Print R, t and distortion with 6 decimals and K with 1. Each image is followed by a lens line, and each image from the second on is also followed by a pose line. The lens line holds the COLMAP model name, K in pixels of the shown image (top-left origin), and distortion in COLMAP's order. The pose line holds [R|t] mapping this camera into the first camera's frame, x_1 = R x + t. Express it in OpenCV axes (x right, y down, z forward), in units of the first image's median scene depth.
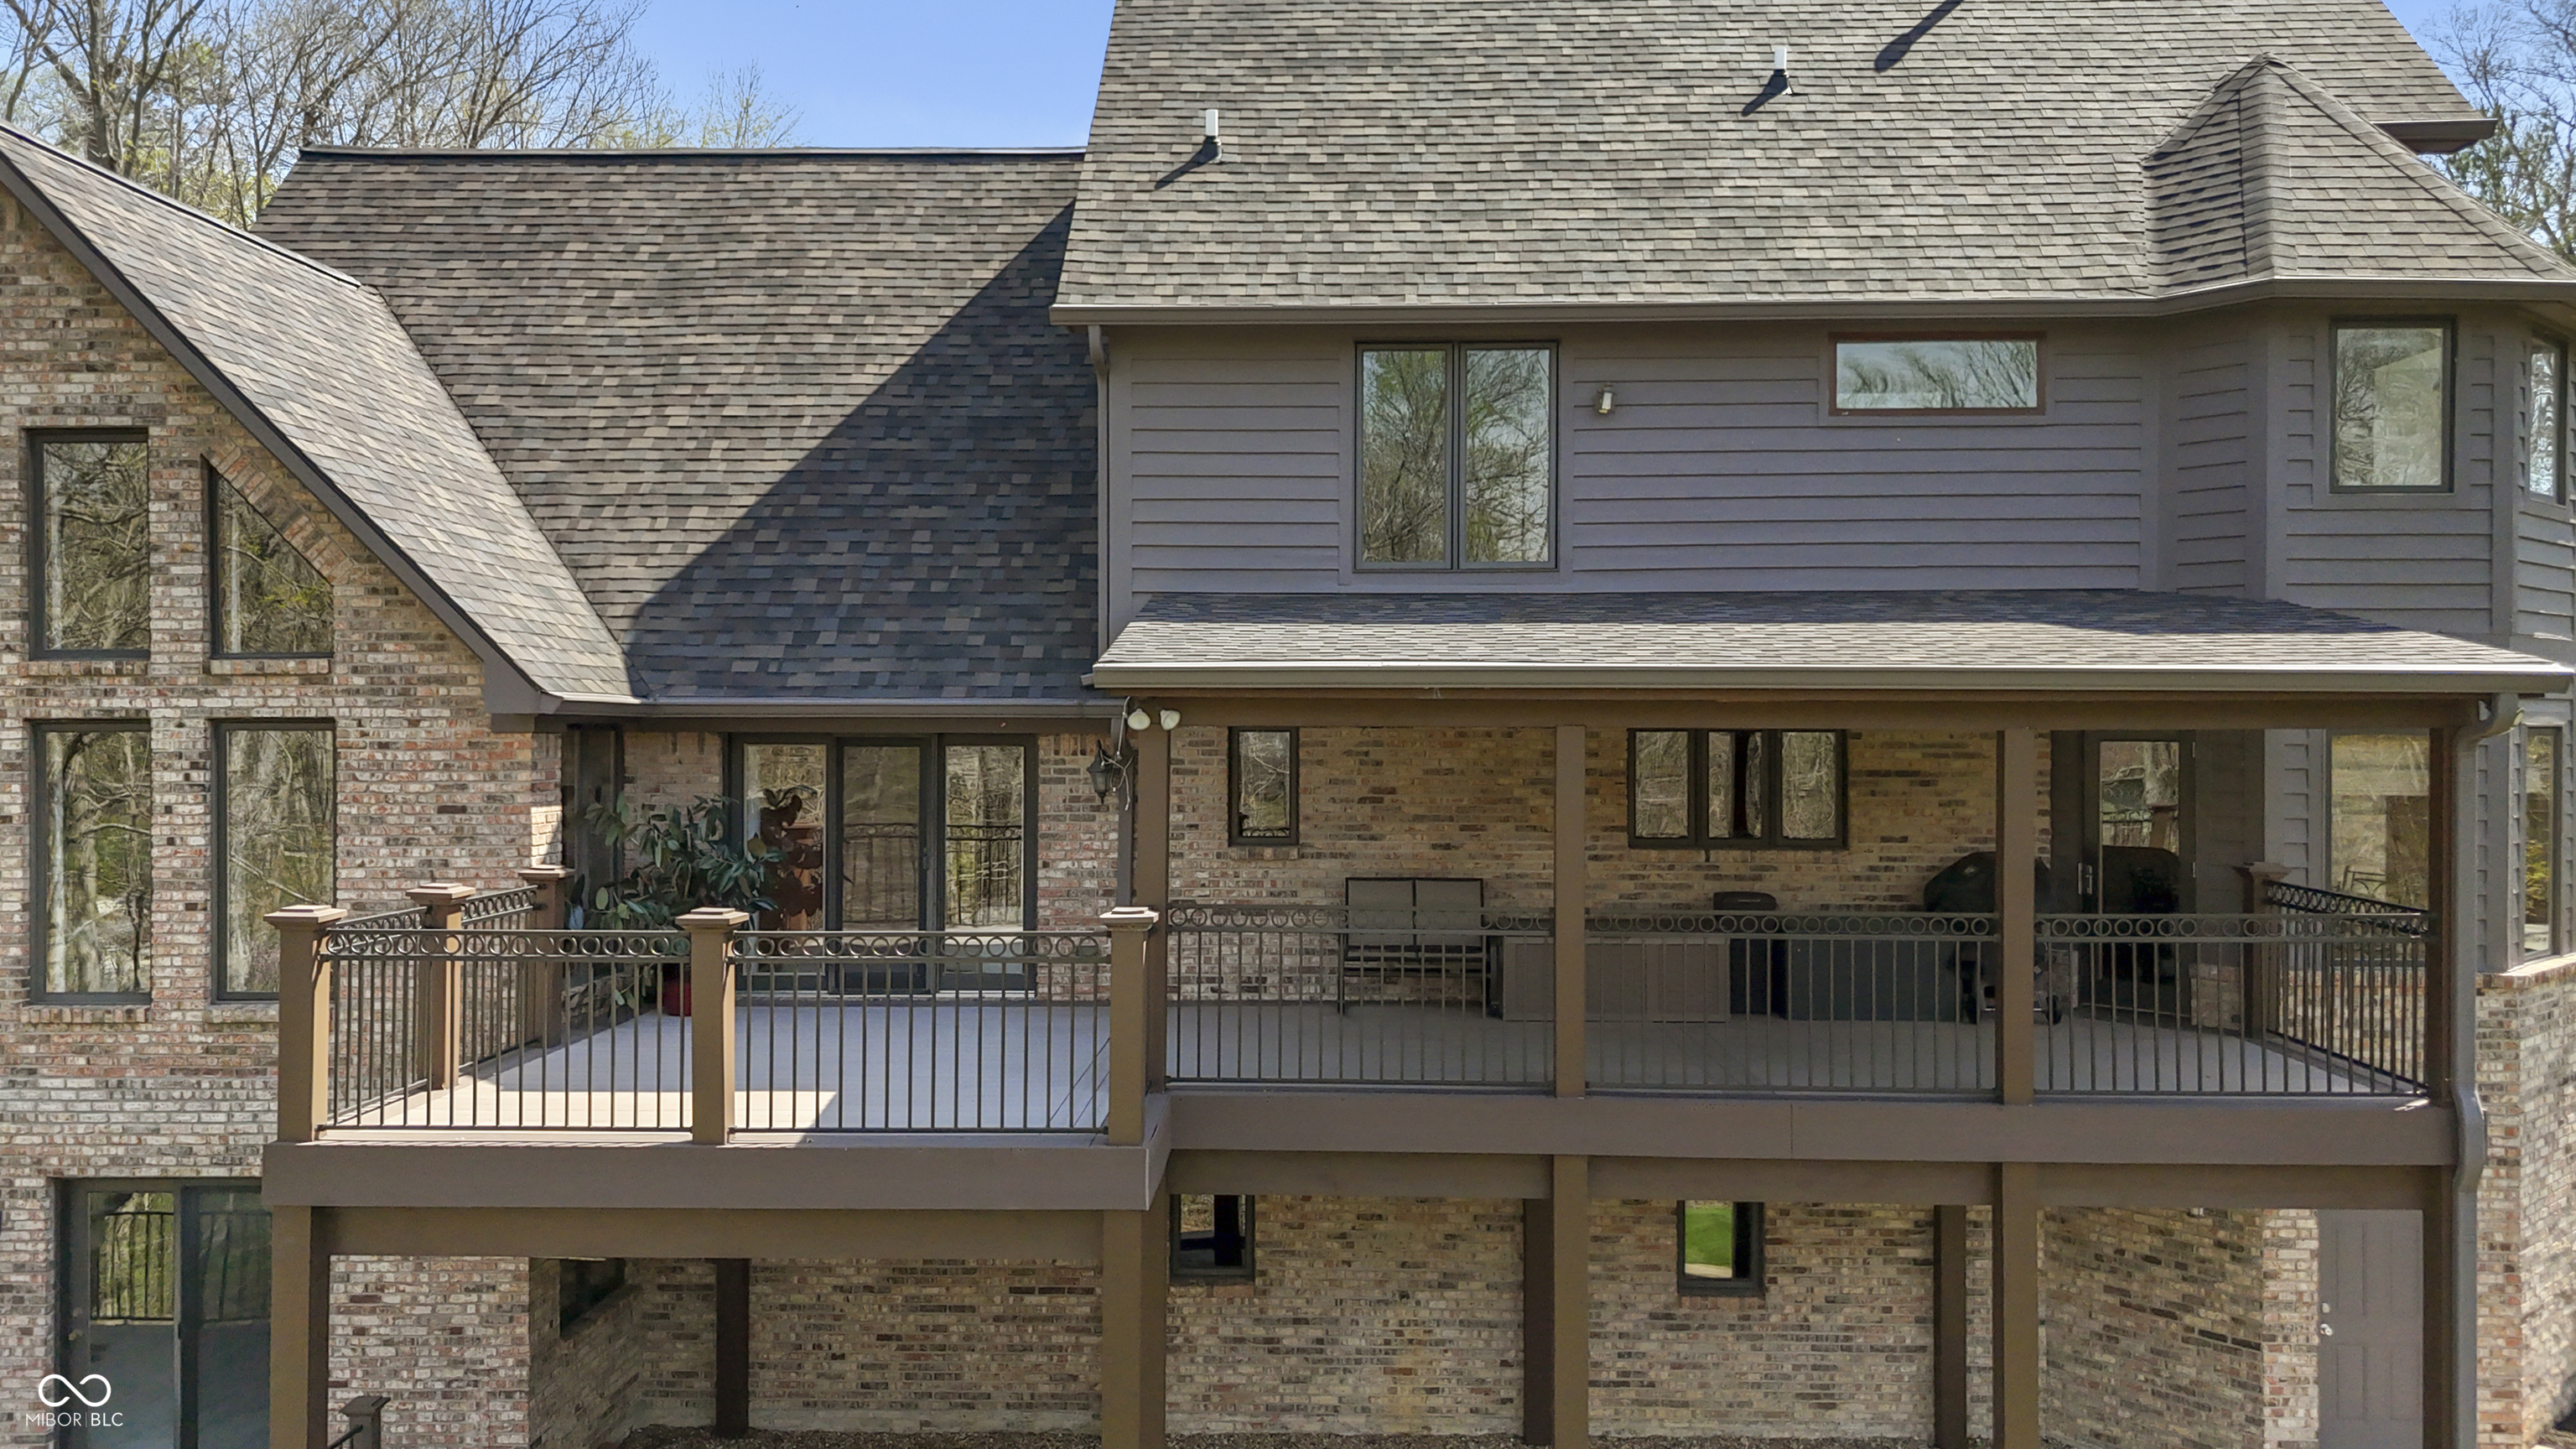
lens RADIAL K [[1916.5, 0, 1287.9], [0, 1916.5, 732.3], [0, 0, 1]] dist [0.071642, -0.061399]
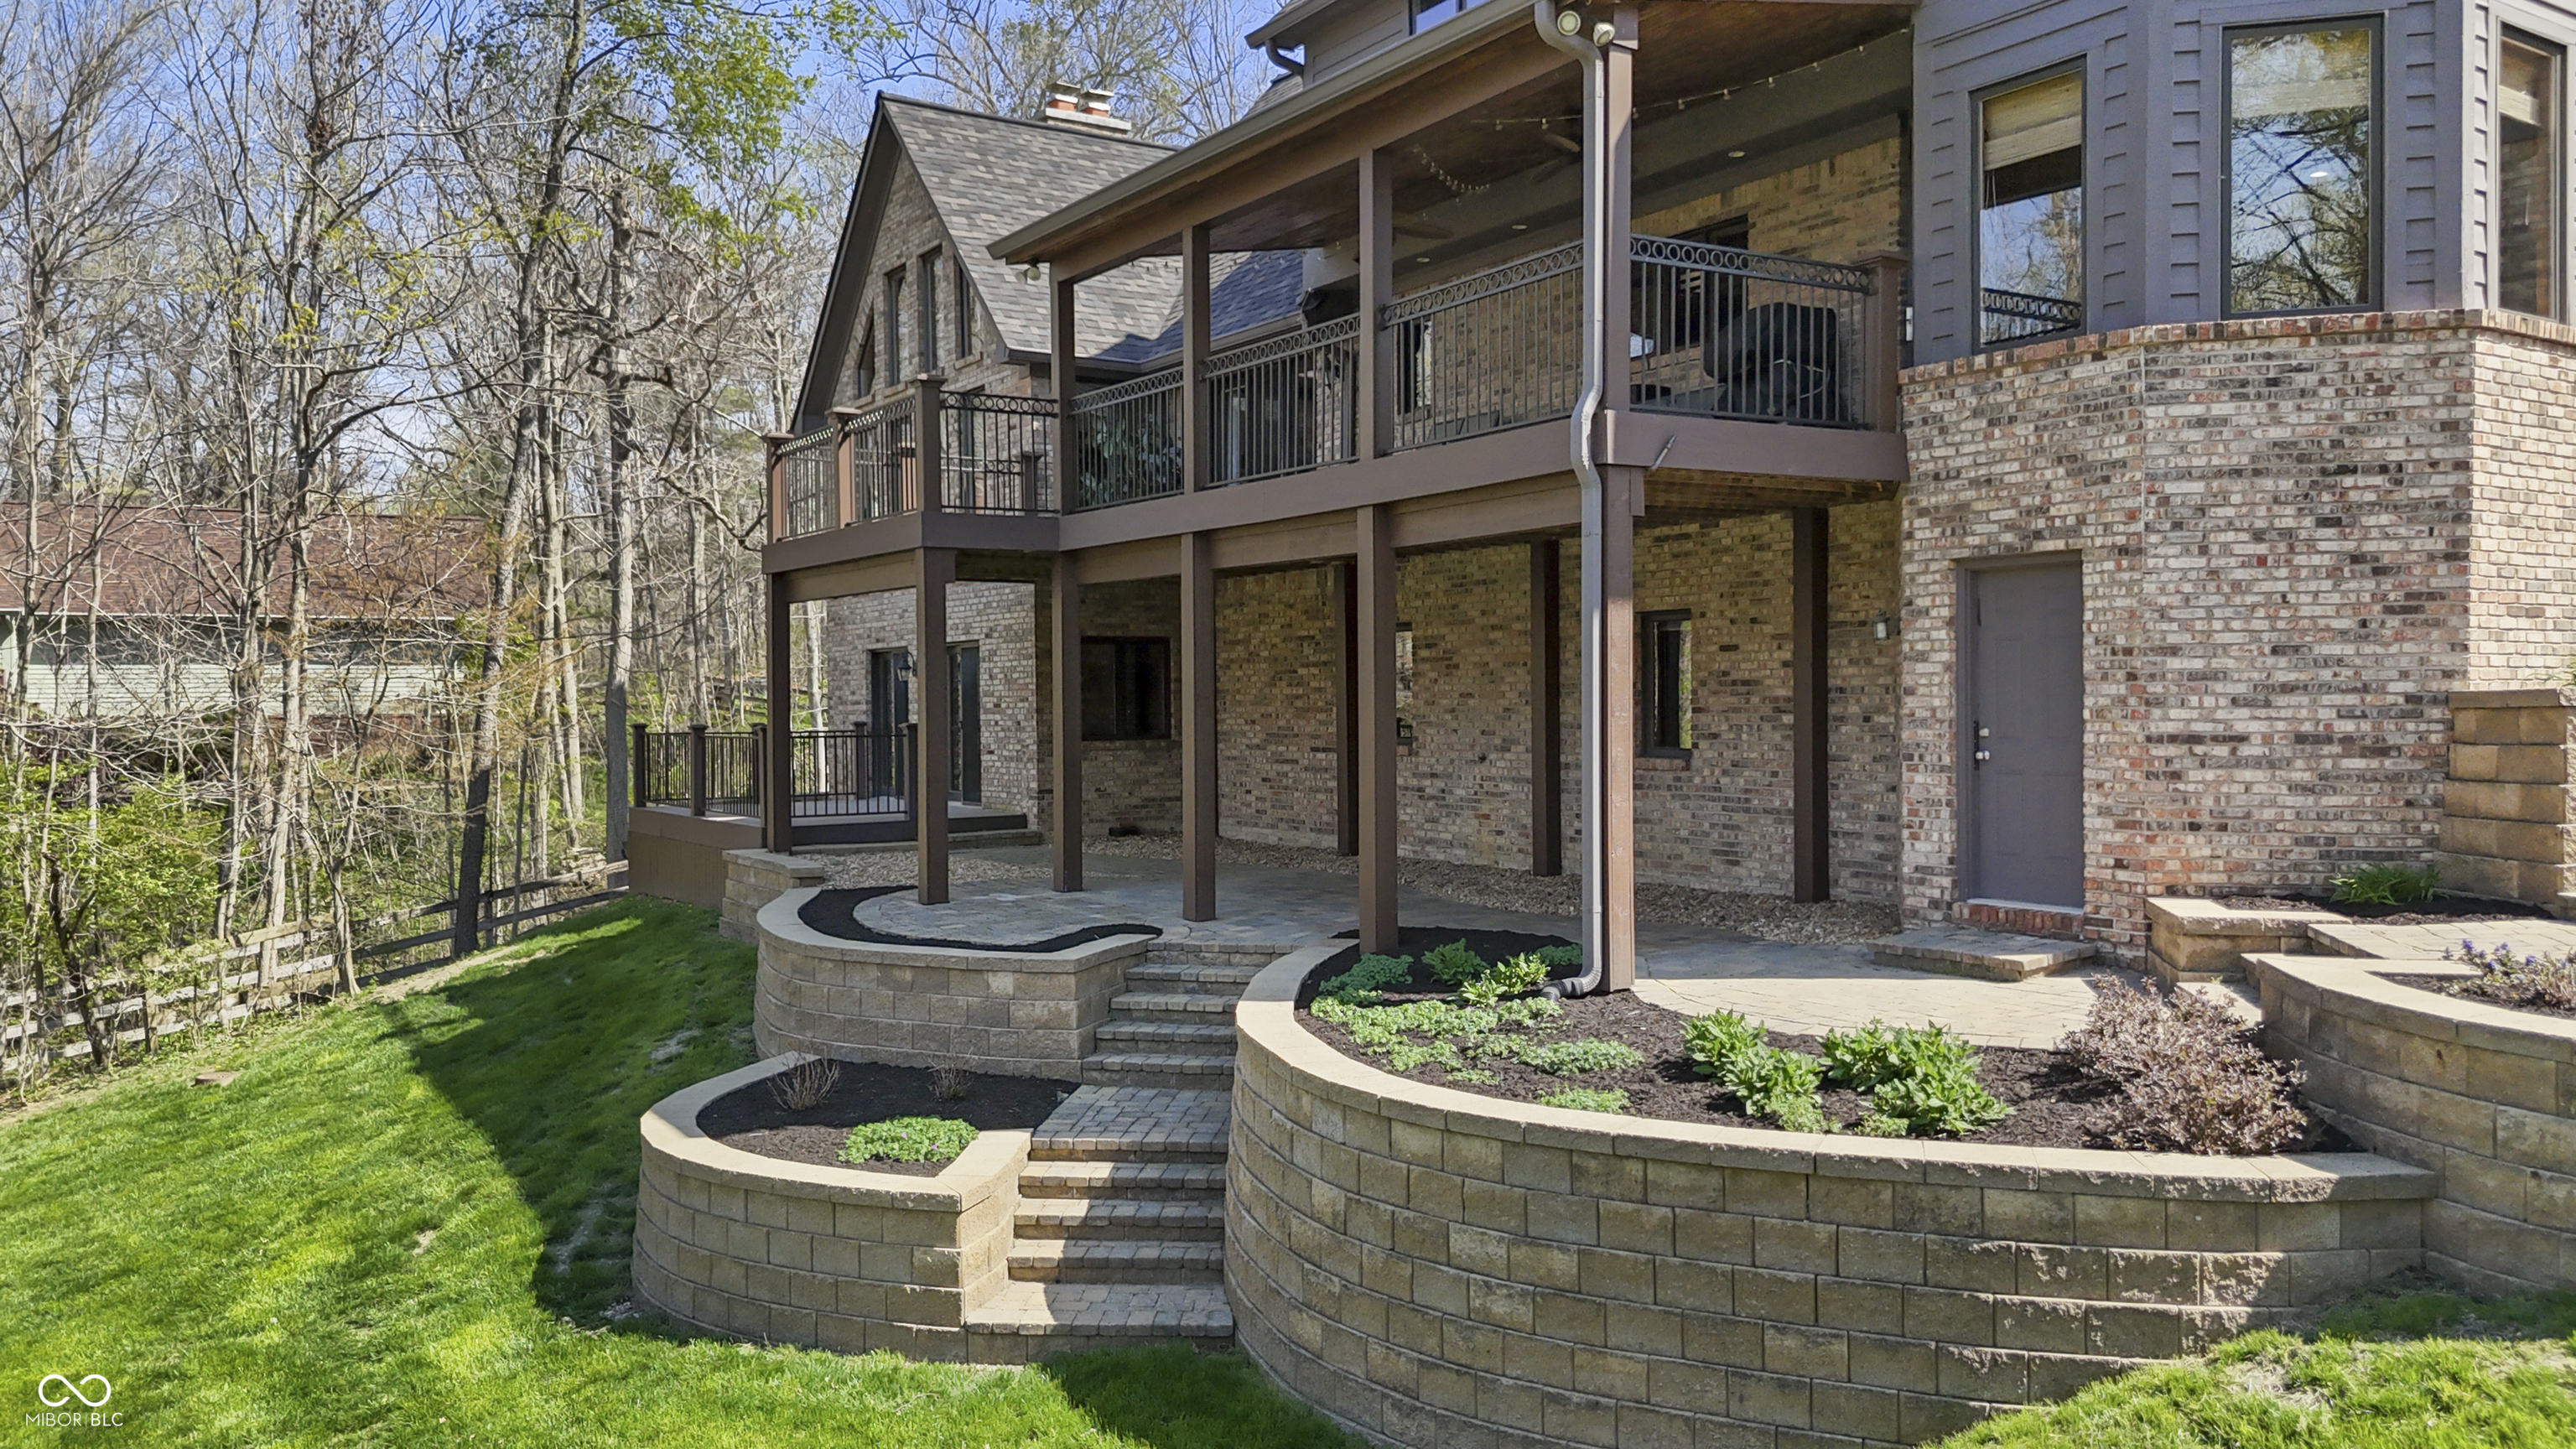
lens RADIAL K [[1906.1, 0, 1304.1], [0, 1906.1, 709.0], [0, 0, 1]] dist [0.071914, -0.065182]
pose [[0.568435, 0.000558, -0.822728, 1.017057], [0.001445, 0.999998, 0.001677, 0.262719], [0.822727, -0.002142, 0.568433, 0.209099]]
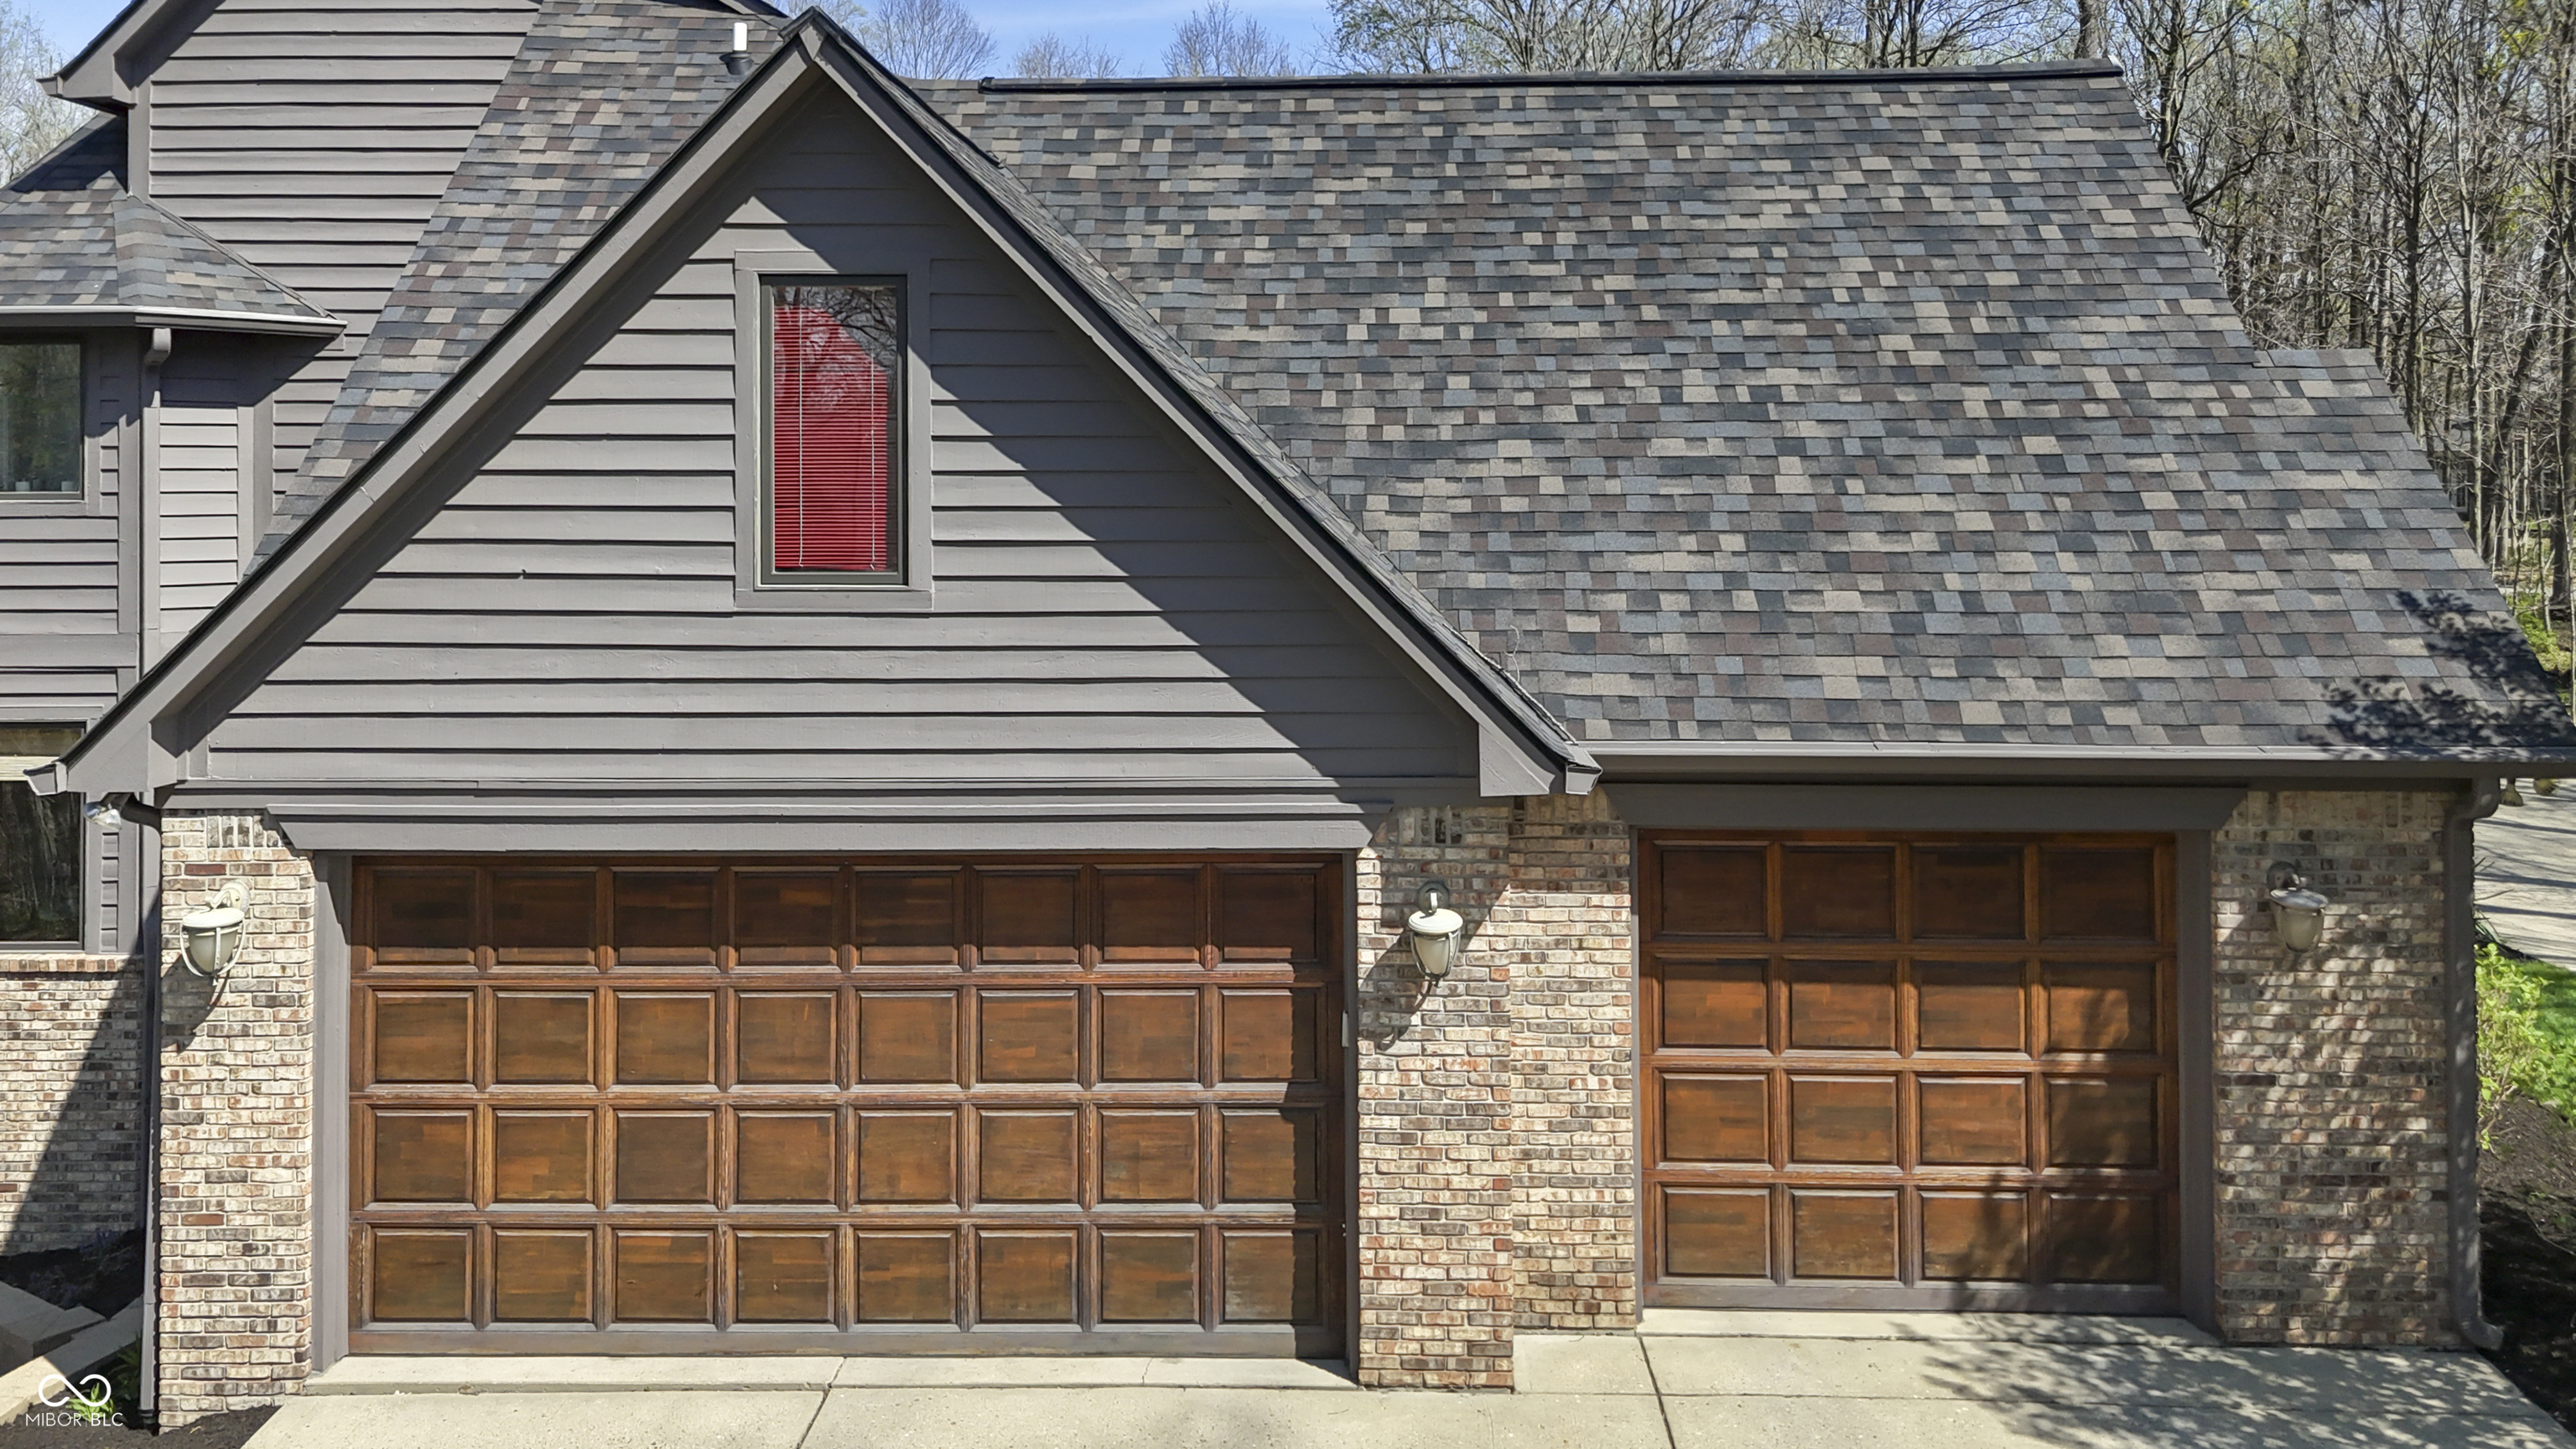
lens RADIAL K [[1981.2, 0, 1324.0], [0, 1981.2, 419.4], [0, 0, 1]] dist [0.013791, -0.000286]
pose [[0.012353, -0.018862, -0.999746, 1.667633], [-0.003347, 0.999816, -0.018905, -0.138175], [0.999918, 0.003579, 0.012288, 1.686551]]
